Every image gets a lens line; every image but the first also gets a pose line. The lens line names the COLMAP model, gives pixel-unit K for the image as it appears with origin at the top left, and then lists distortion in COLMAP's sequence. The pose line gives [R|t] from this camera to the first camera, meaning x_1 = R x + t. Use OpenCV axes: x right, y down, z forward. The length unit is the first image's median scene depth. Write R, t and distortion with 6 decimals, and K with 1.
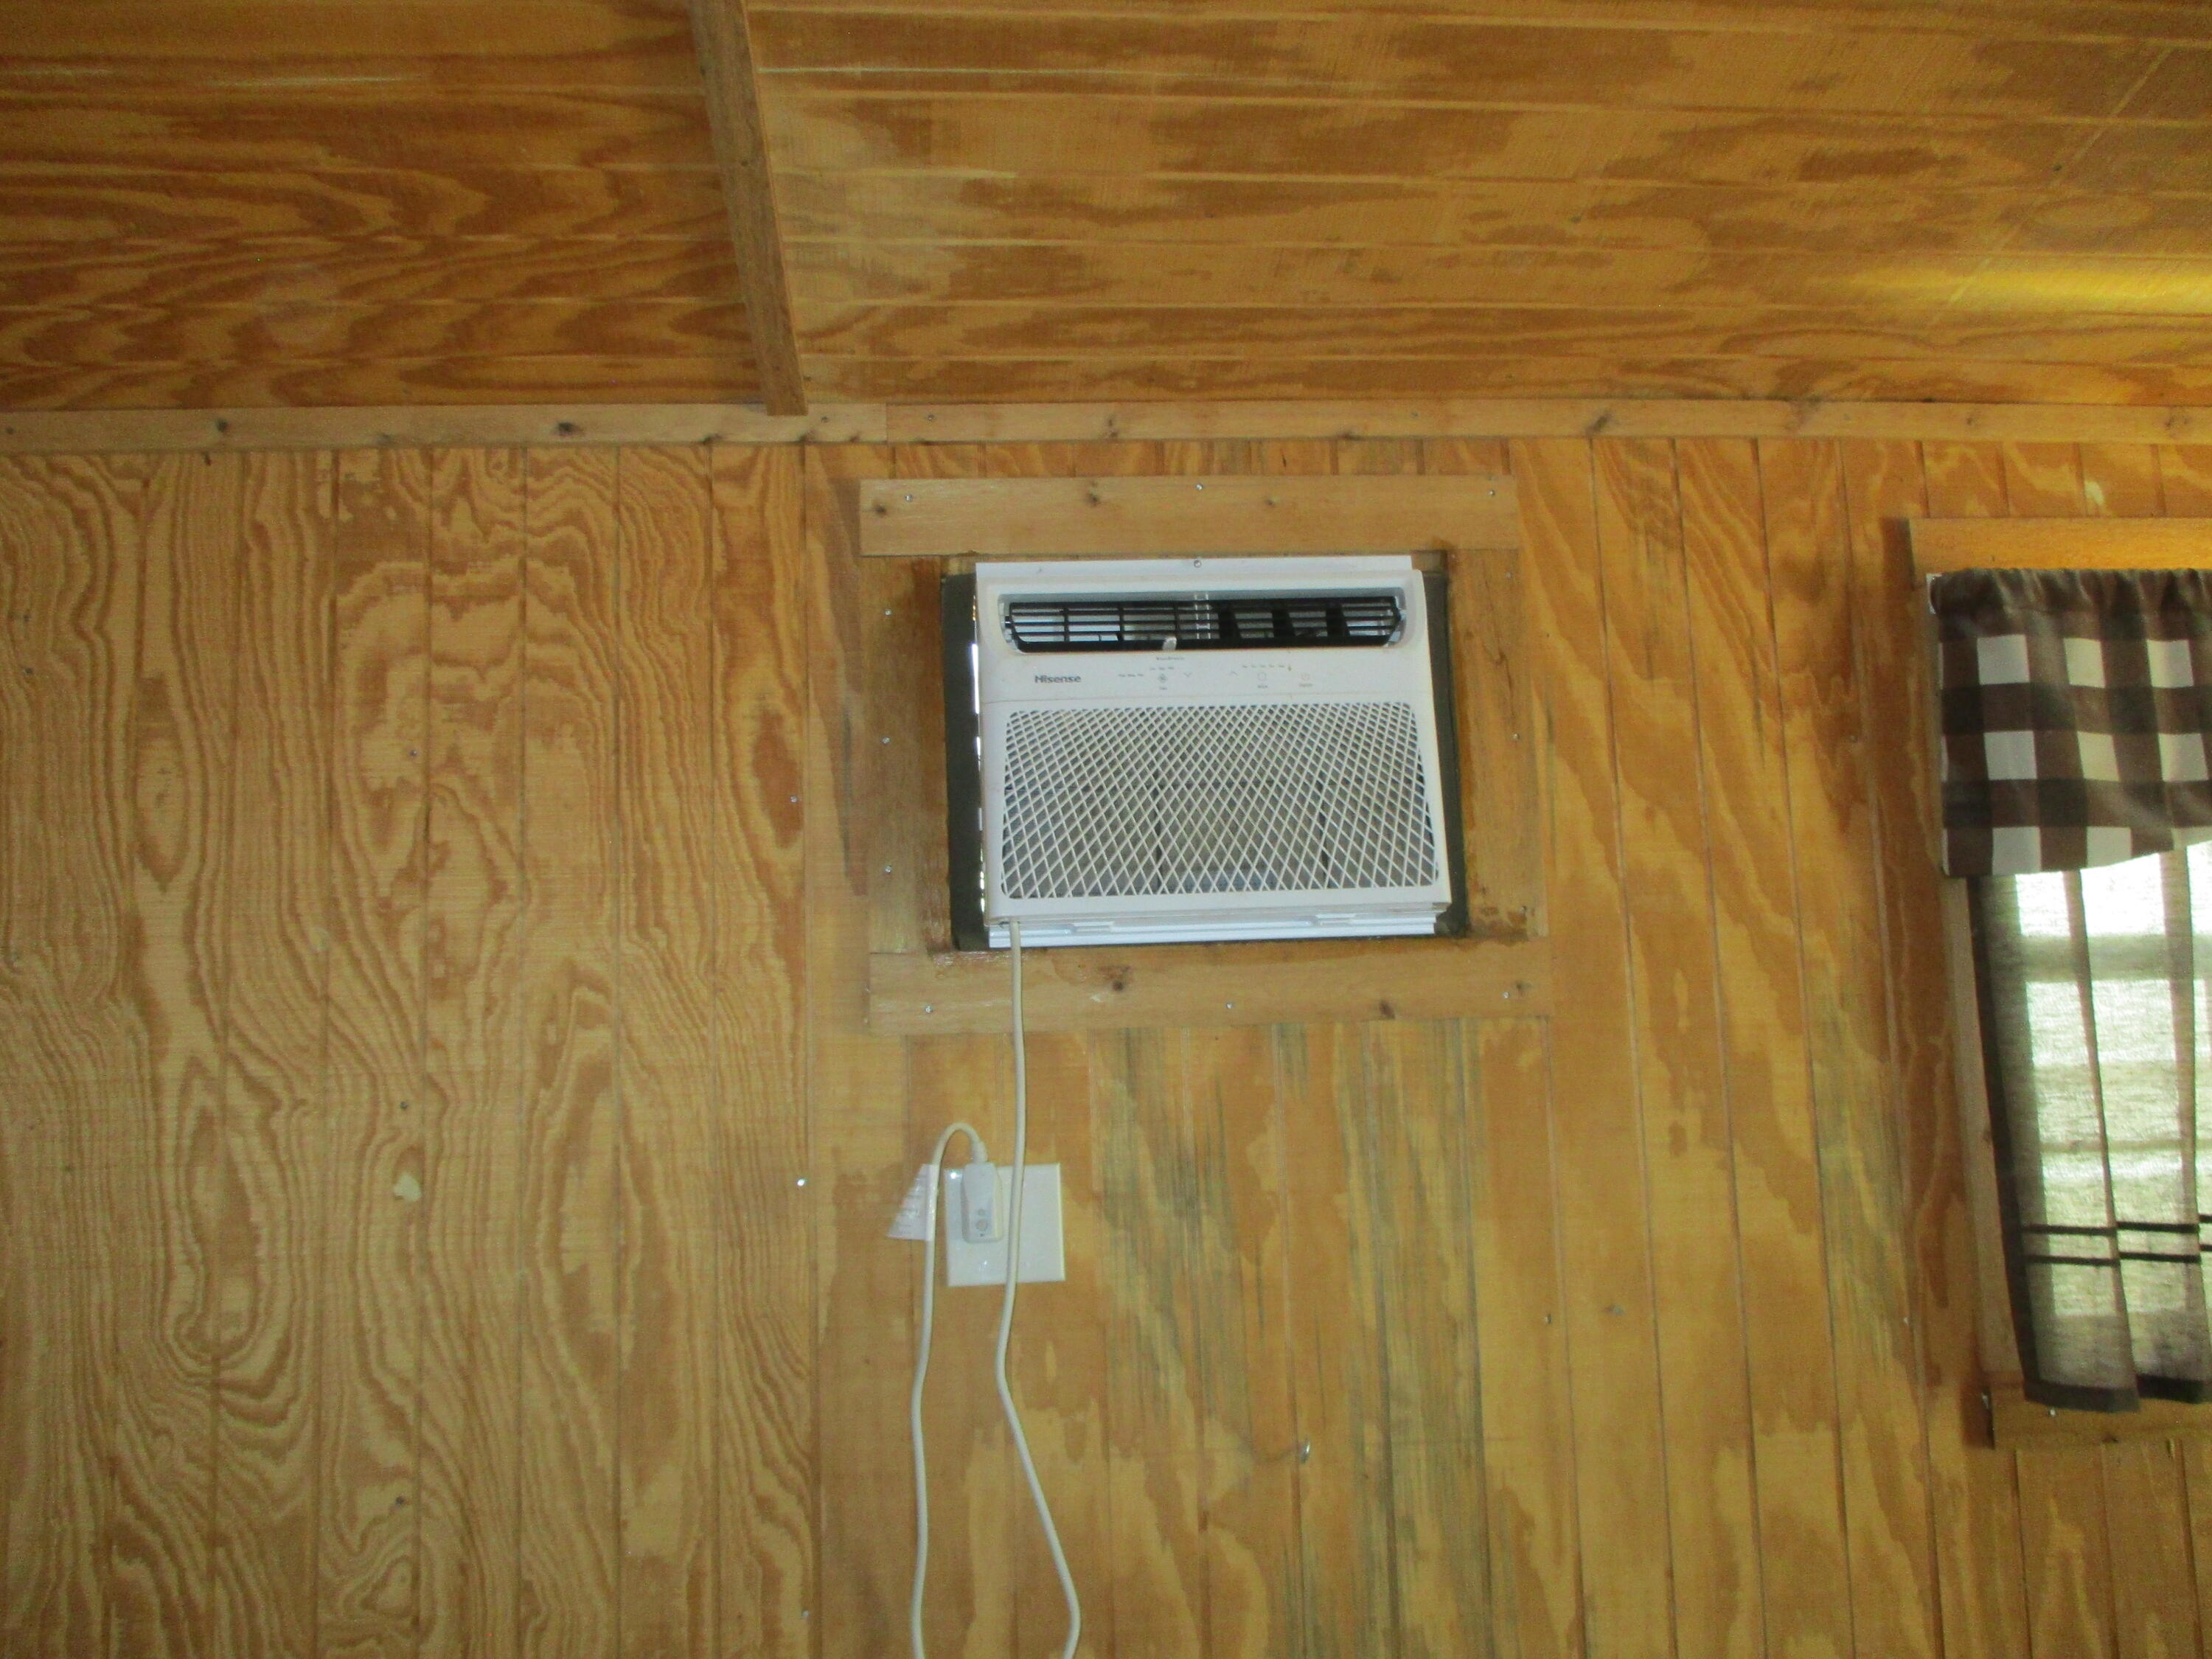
lens RADIAL K [[1951.5, 0, 1107.7], [0, 1951.5, 768.9], [0, 0, 1]] dist [0.000876, 0.009547]
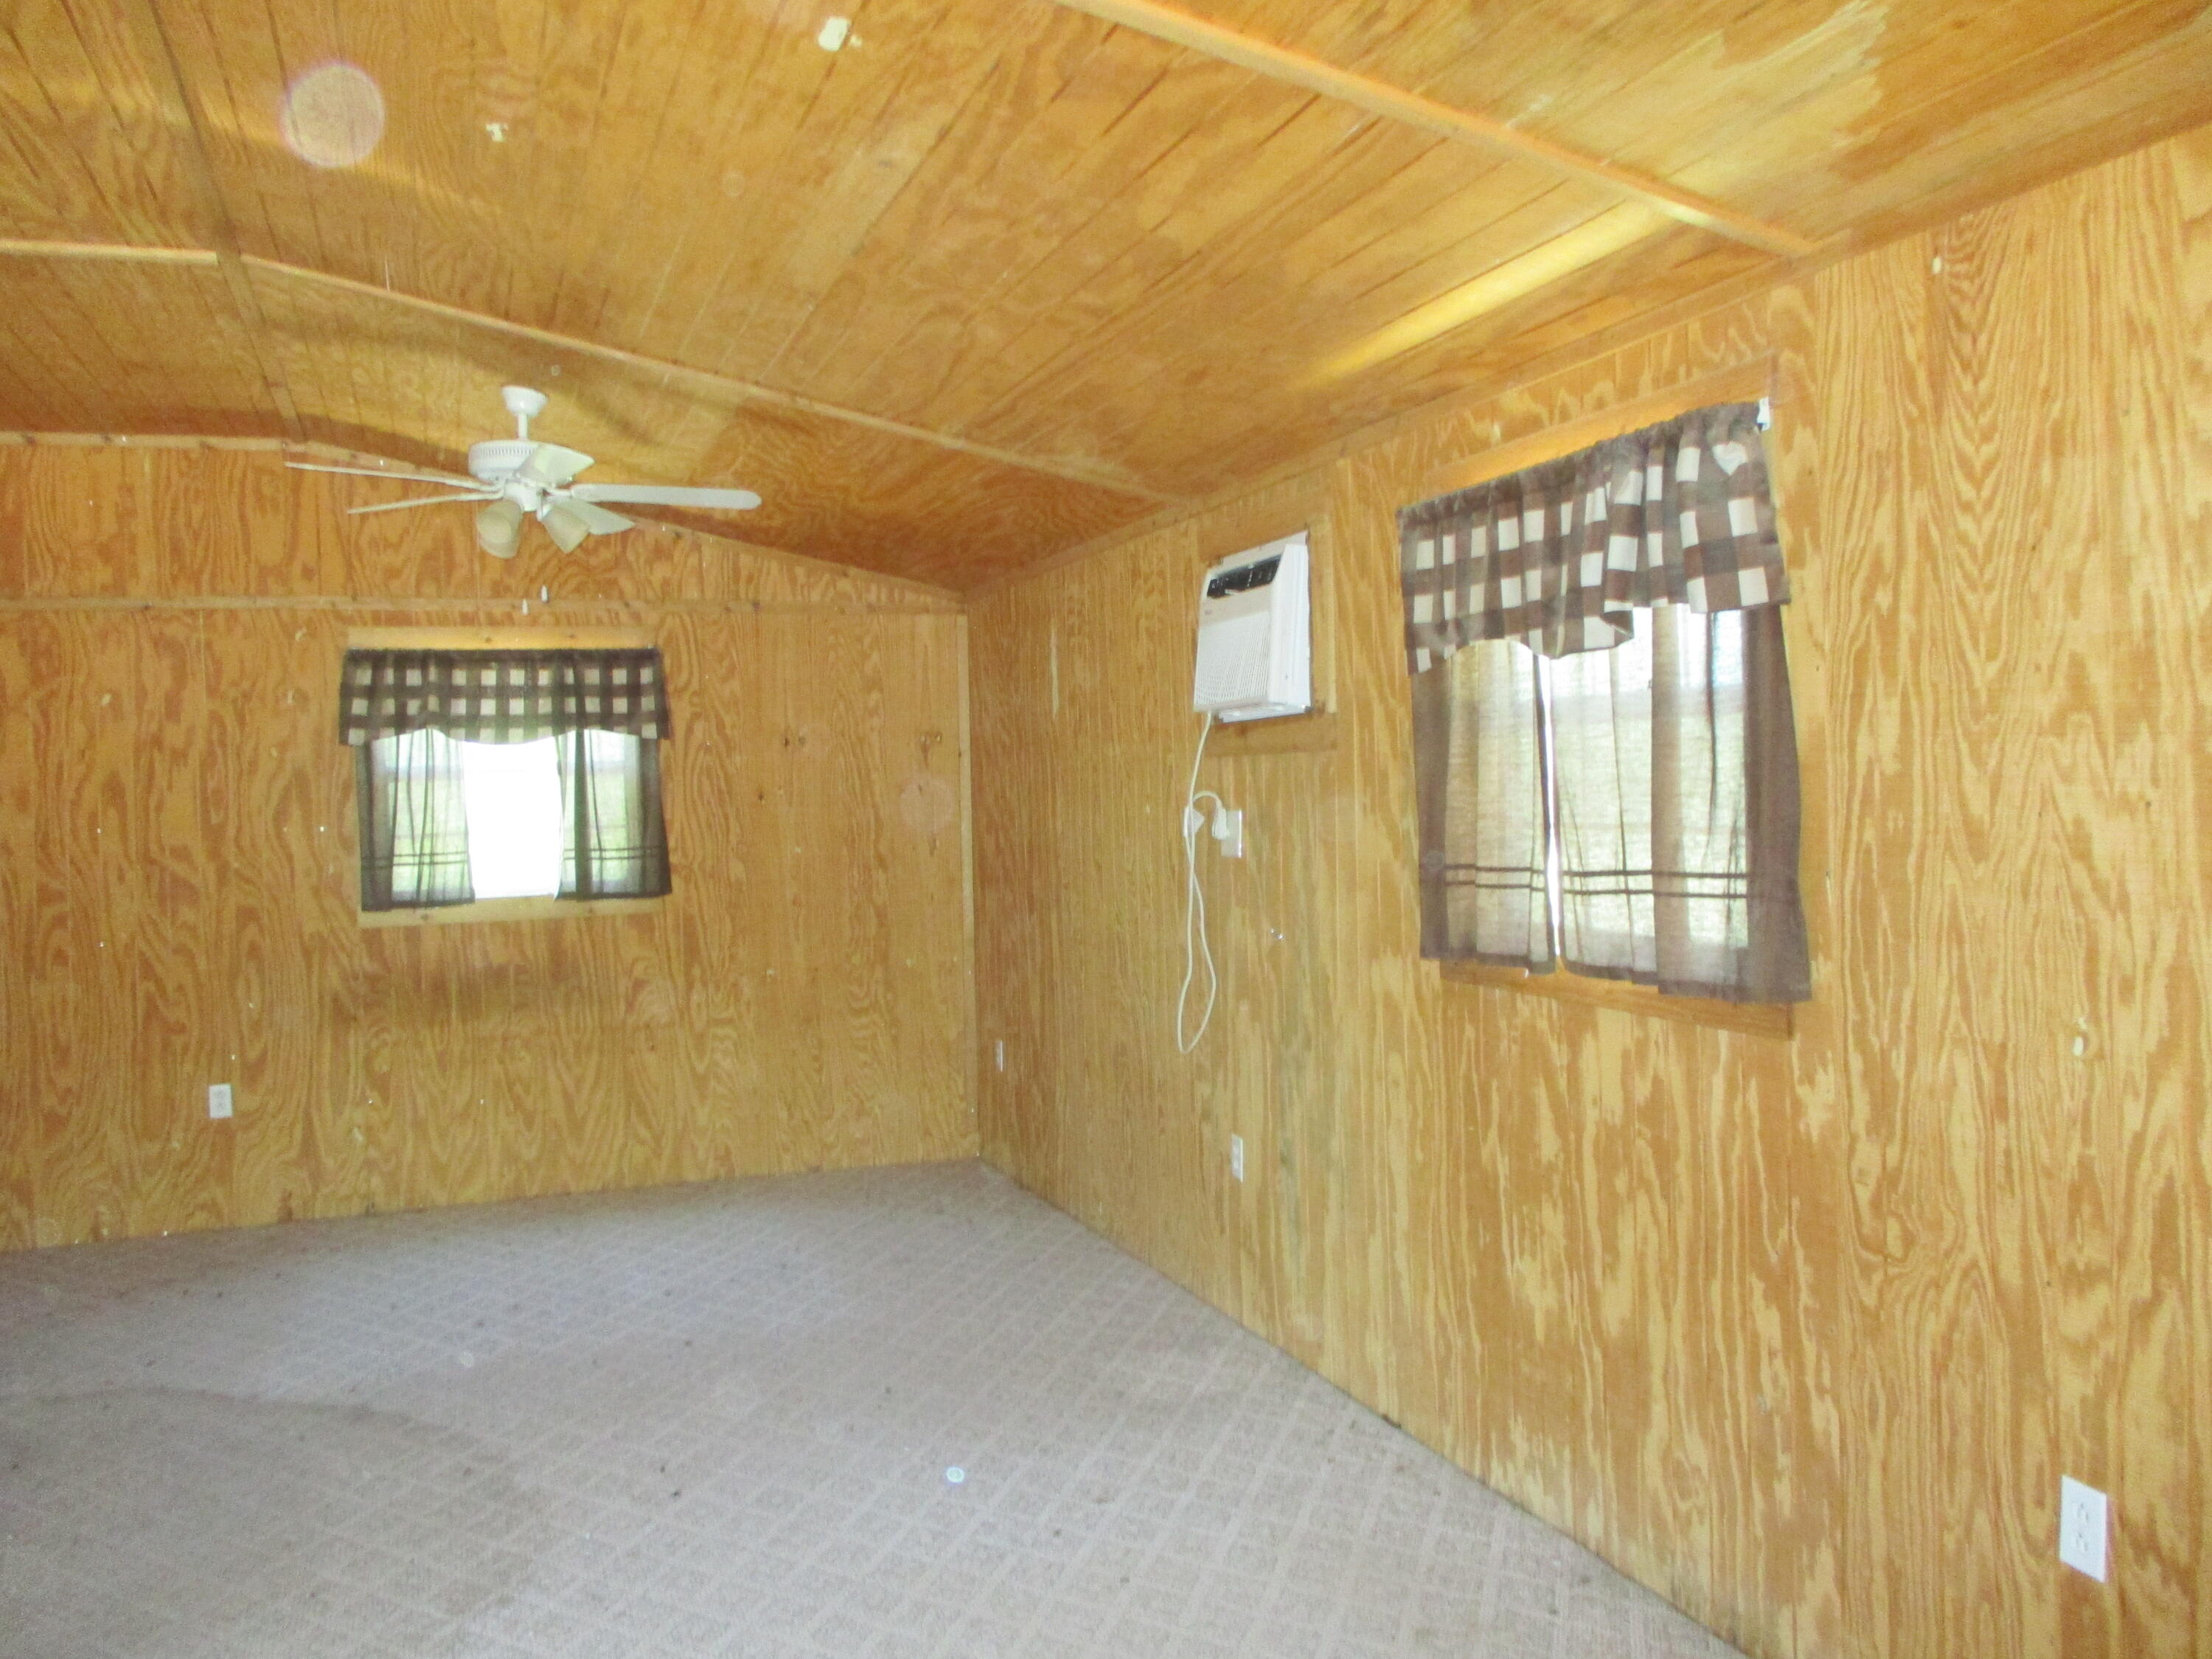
lens RADIAL K [[1951.5, 0, 1107.7], [0, 1951.5, 768.9], [0, 0, 1]] dist [0.000876, 0.009547]
pose [[0.231583, 0.016366, -0.972678, 2.035013], [0.190777, 0.979679, 0.061905, -0.027428], [0.953925, -0.199901, 0.223755, 0.266661]]
